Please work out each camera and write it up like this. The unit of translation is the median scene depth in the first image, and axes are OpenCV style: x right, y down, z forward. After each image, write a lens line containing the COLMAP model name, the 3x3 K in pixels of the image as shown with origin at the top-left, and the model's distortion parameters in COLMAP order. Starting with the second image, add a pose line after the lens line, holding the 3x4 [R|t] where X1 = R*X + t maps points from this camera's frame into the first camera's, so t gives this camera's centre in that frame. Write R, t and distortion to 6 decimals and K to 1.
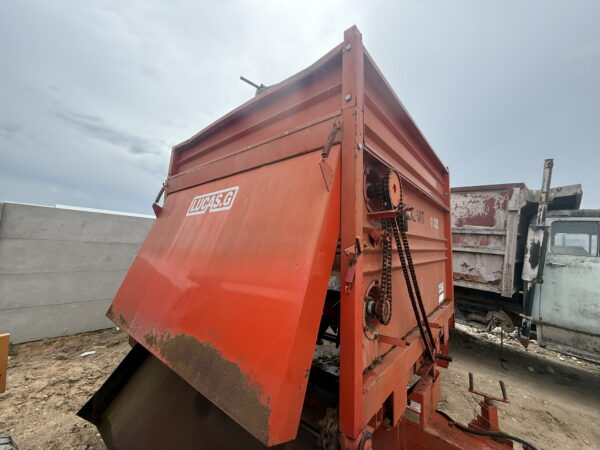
lens RADIAL K [[239.6, 0, 300.0], [0, 239.6, 225.1], [0, 0, 1]] dist [0.001403, -0.000372]
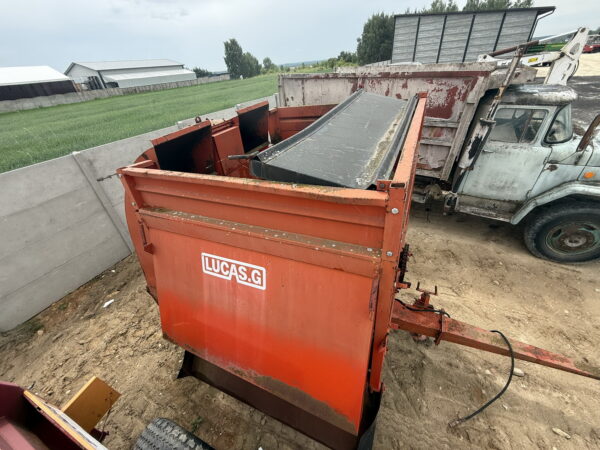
lens RADIAL K [[239.6, 0, 299.5], [0, 239.6, 224.1], [0, 0, 1]] dist [0.001403, -0.000372]
pose [[0.955935, -0.259301, 0.137663, -0.081427], [0.119185, 0.771308, 0.625203, -0.379540], [-0.268296, -0.581246, 0.768225, 0.107613]]
